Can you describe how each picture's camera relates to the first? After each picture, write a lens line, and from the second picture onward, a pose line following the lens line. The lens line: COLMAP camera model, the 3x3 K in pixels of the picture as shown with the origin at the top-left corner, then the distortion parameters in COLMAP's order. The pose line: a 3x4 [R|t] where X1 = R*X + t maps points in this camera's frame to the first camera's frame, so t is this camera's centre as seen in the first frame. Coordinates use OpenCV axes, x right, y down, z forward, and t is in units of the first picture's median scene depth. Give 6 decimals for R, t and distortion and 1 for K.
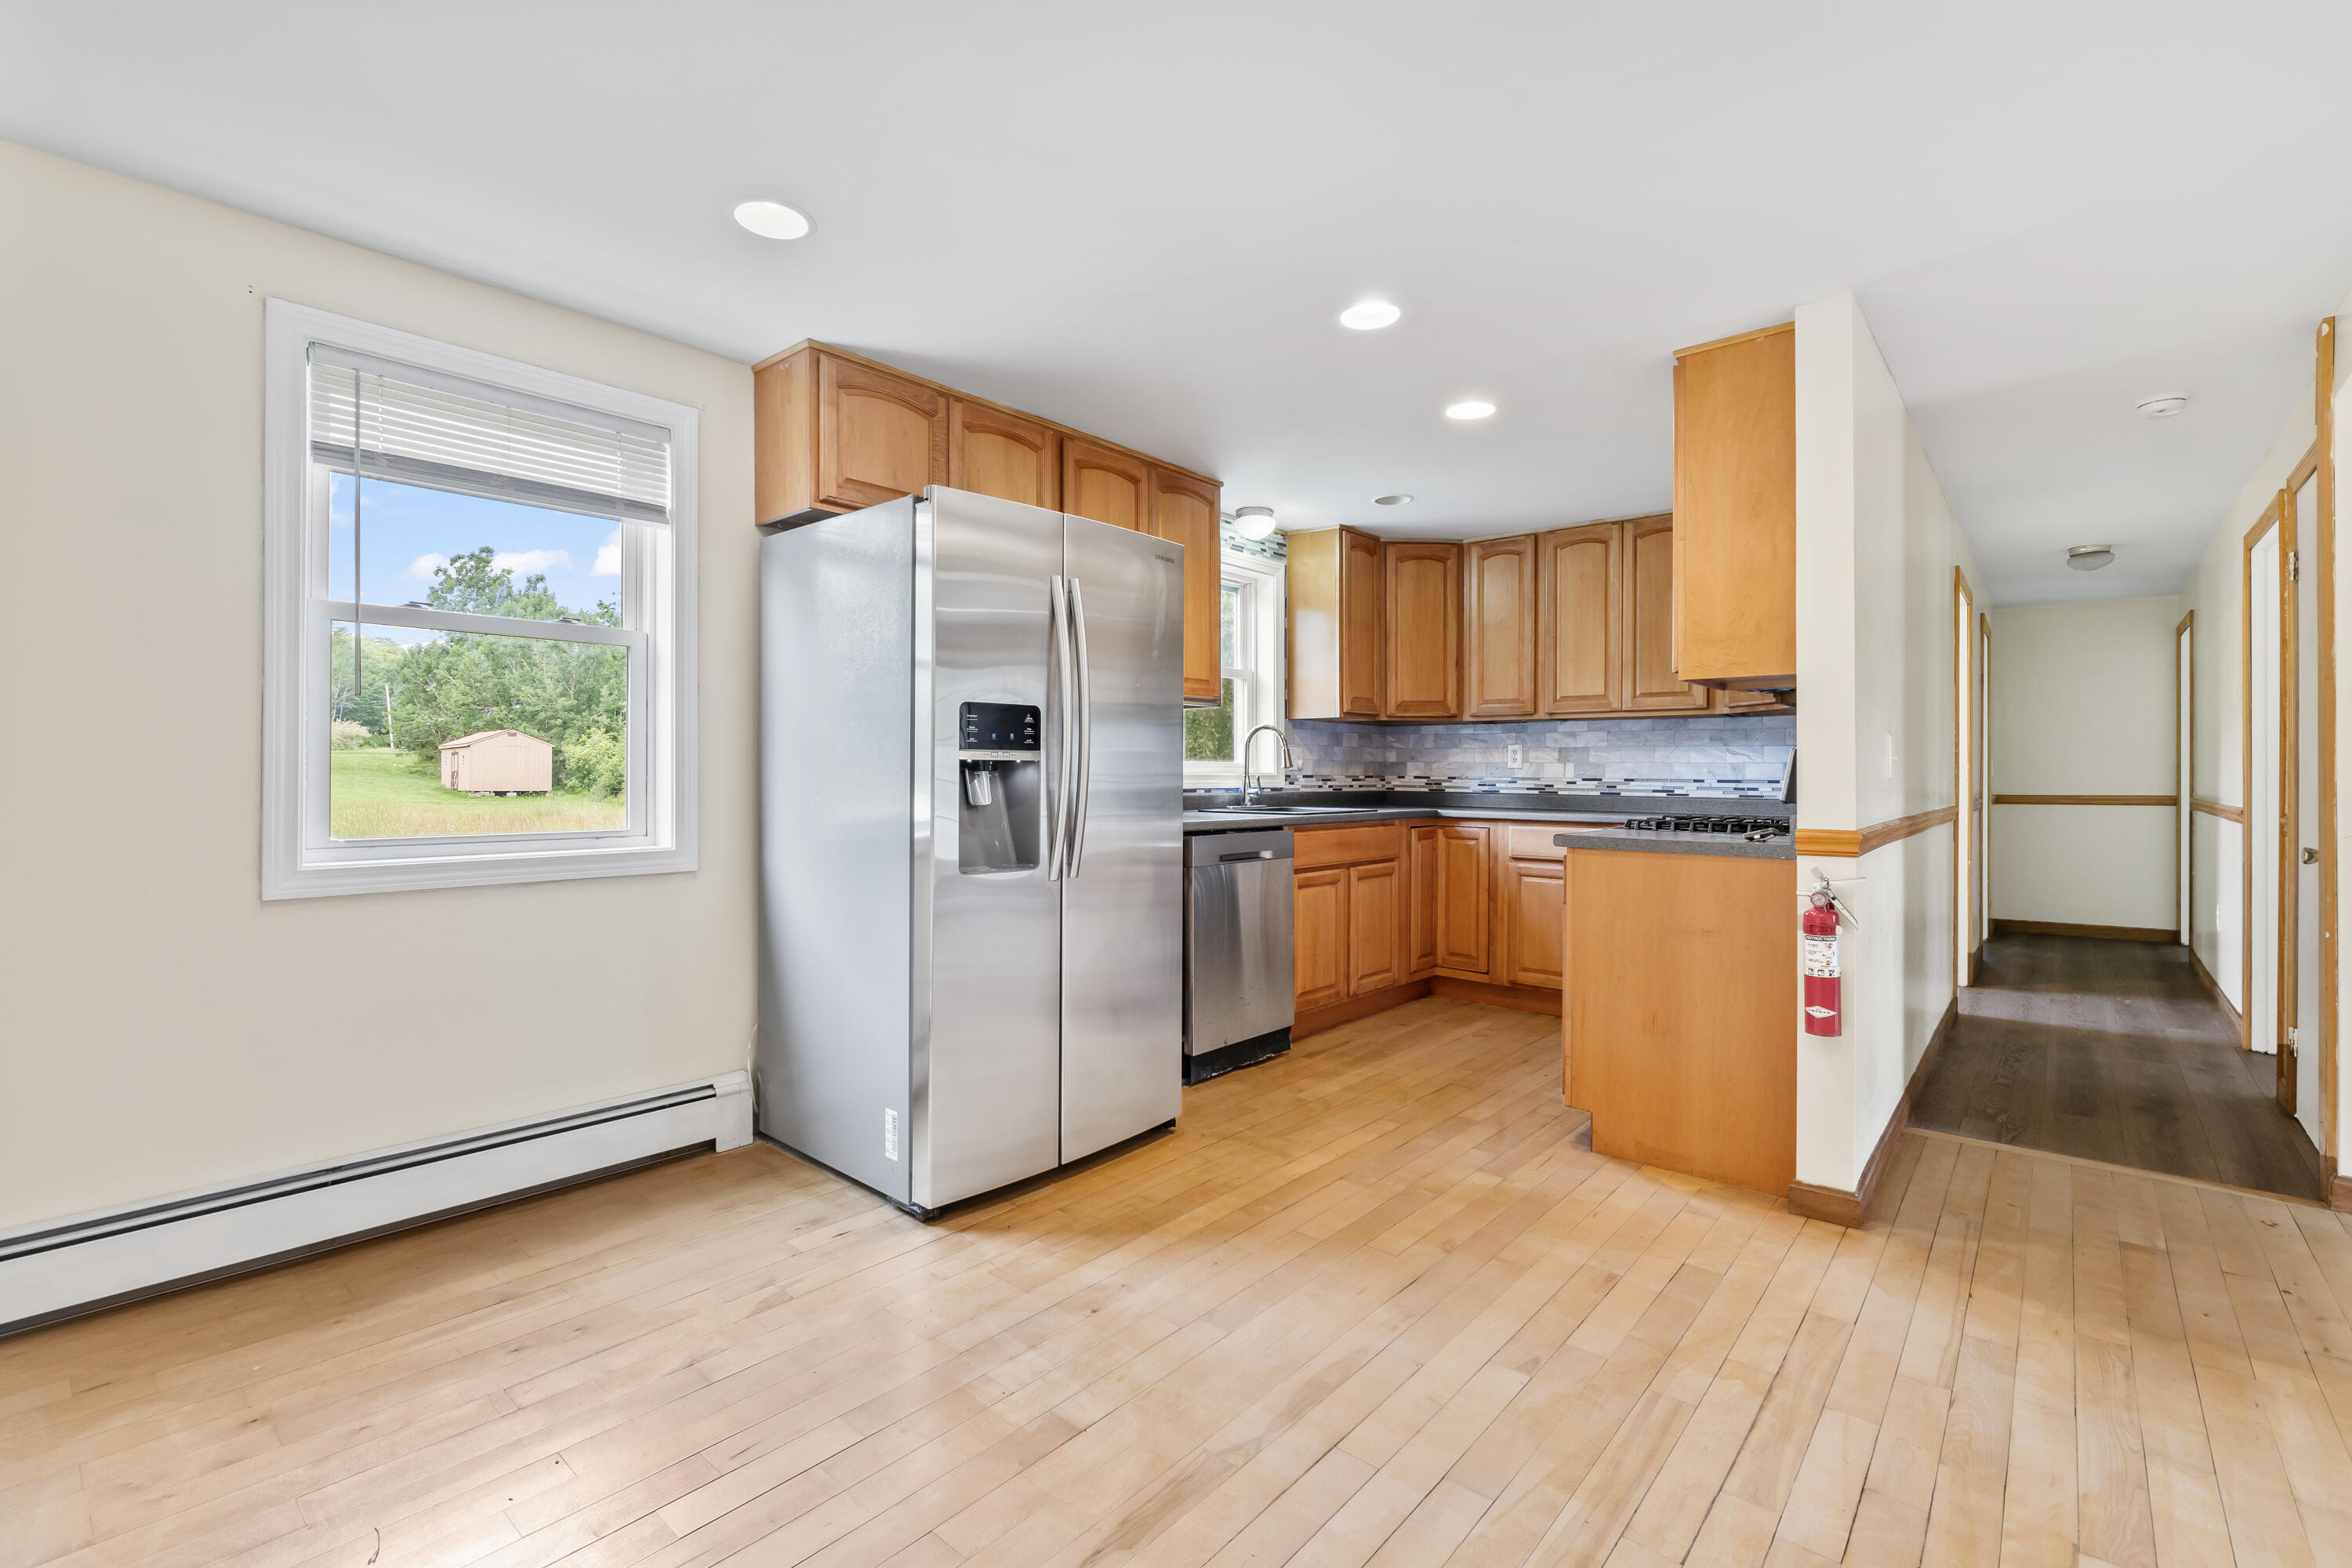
lens RADIAL K [[1004.2, 0, 1175.7], [0, 1004.2, 779.4], [0, 0, 1]] dist [0.002486, 0.000097]
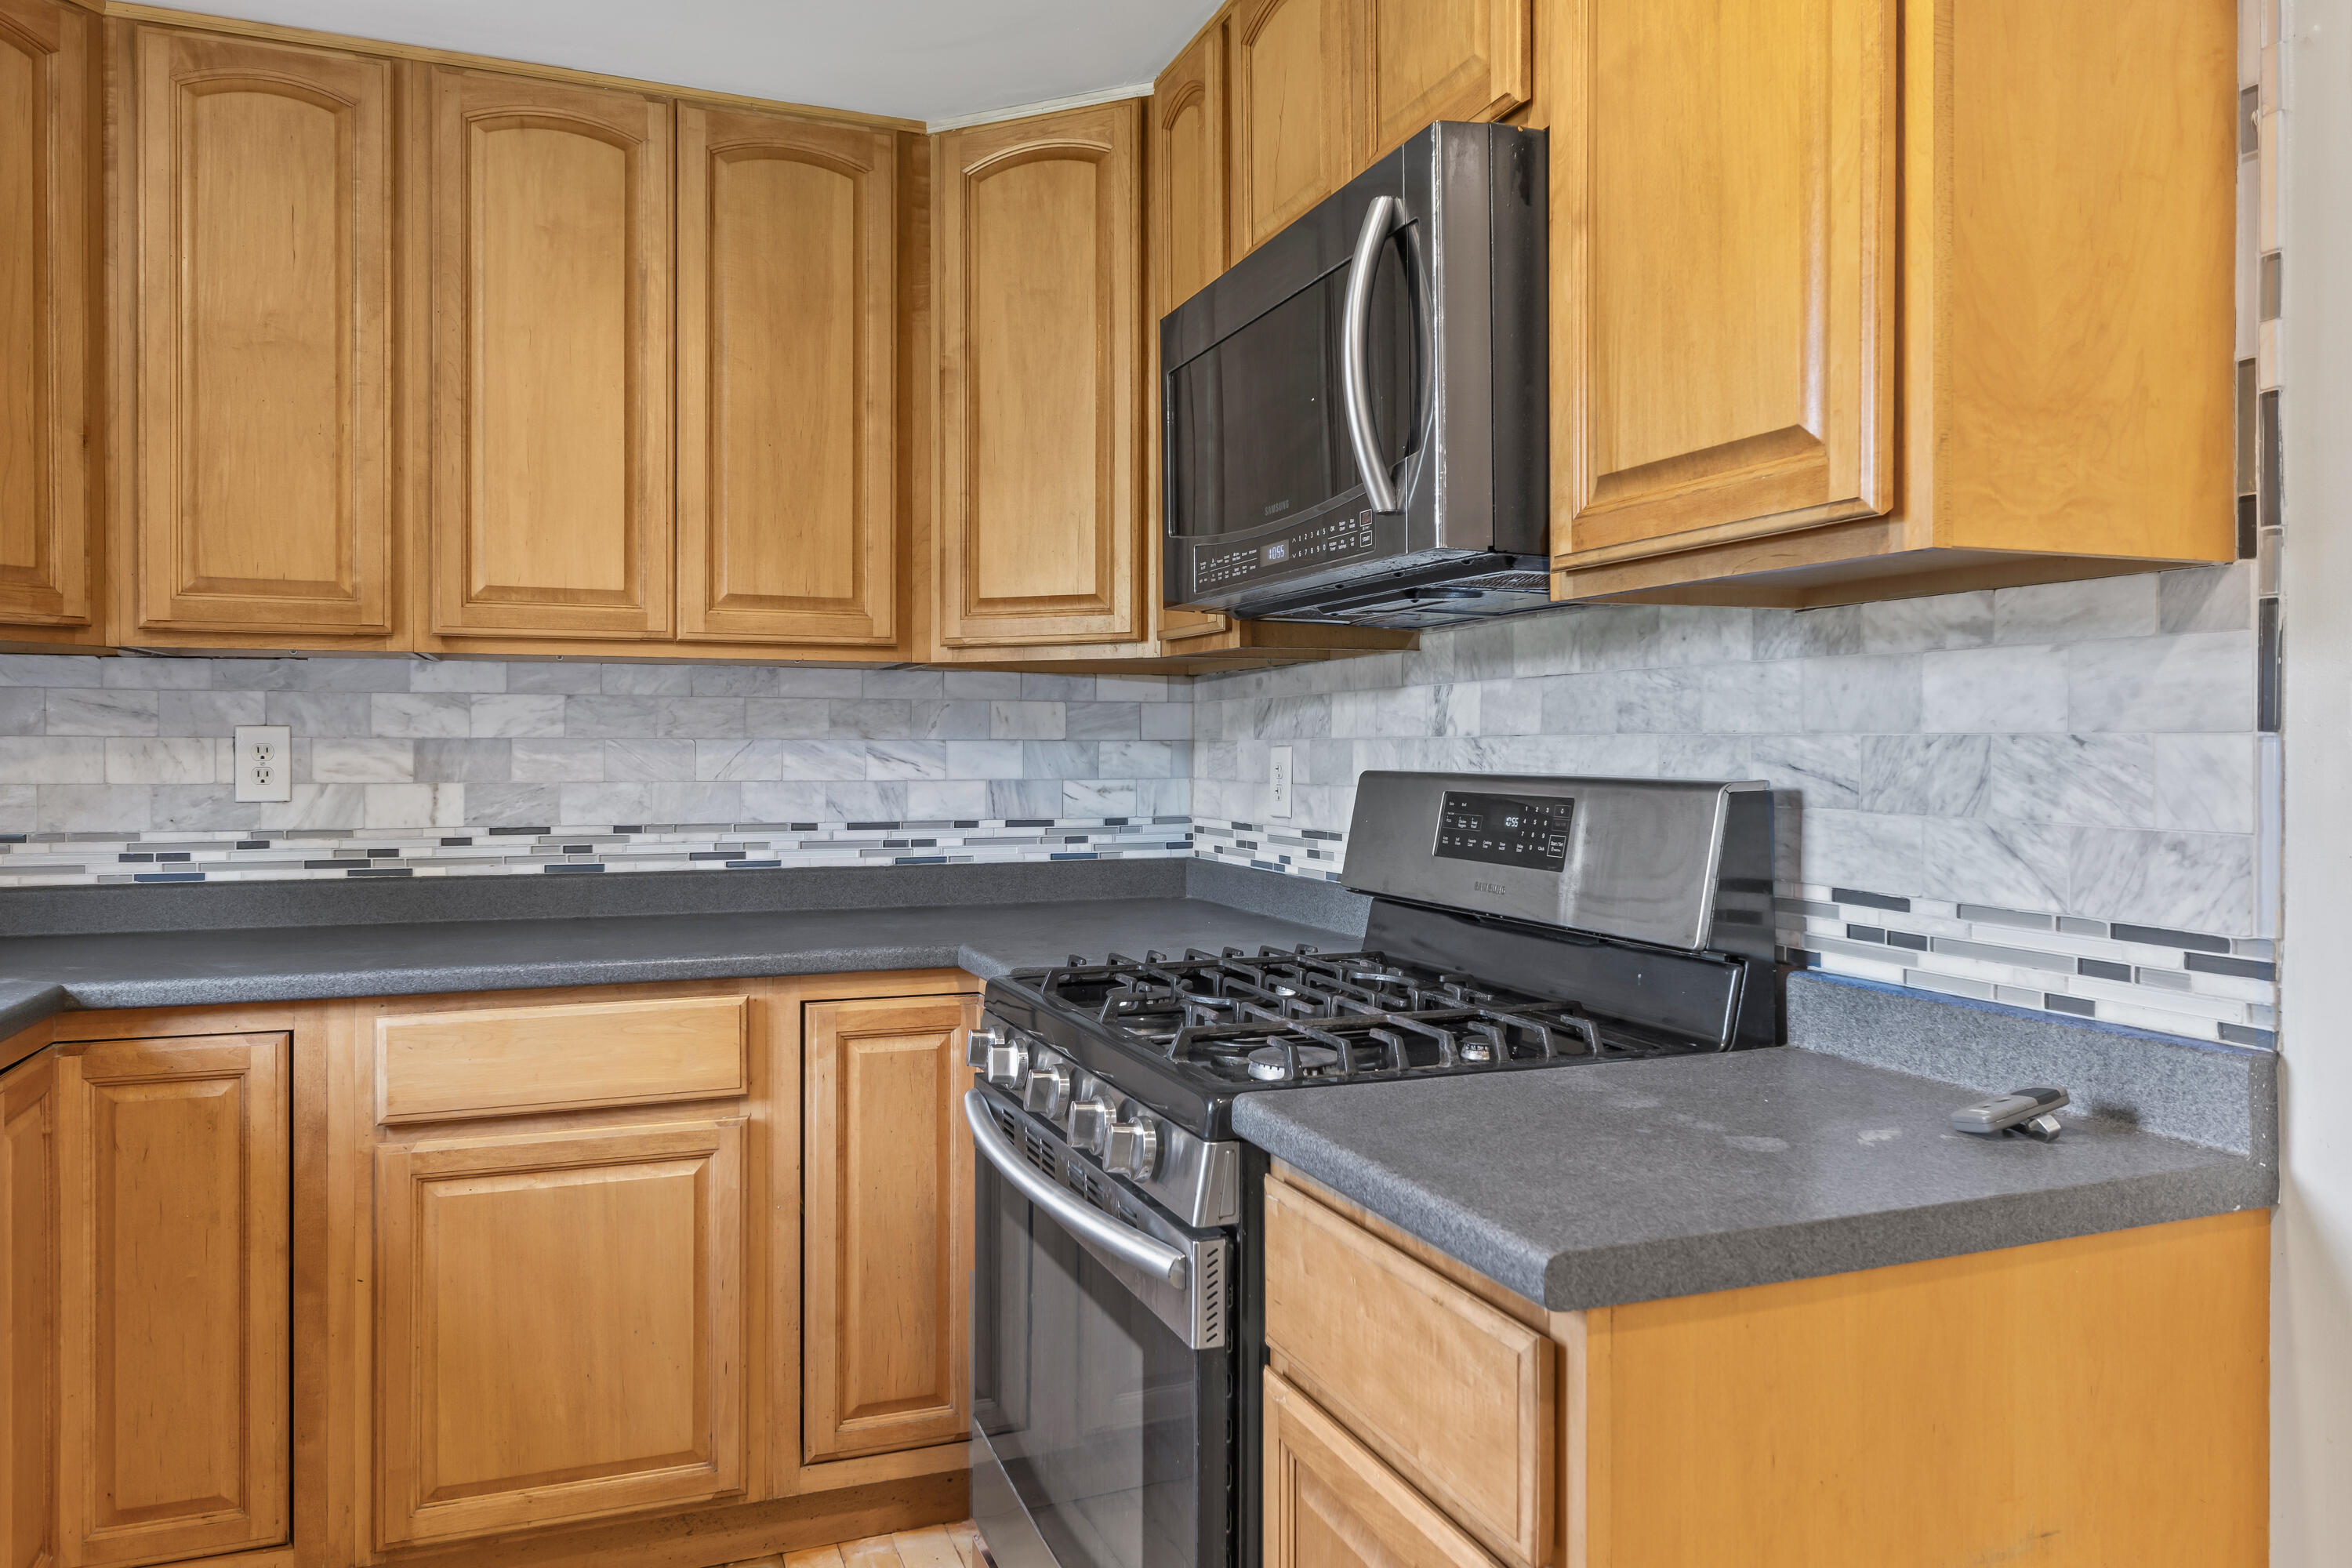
lens RADIAL K [[1566.4, 0, 1159.7], [0, 1566.4, 744.9], [0, 0, 1]] dist [0.005865, -0.000337]
pose [[0.476434, -0.006430, 0.879187, 0.040256], [0.009197, 0.999955, 0.002330, -0.029837], [-0.879162, 0.006975, 0.476471, 0.557288]]
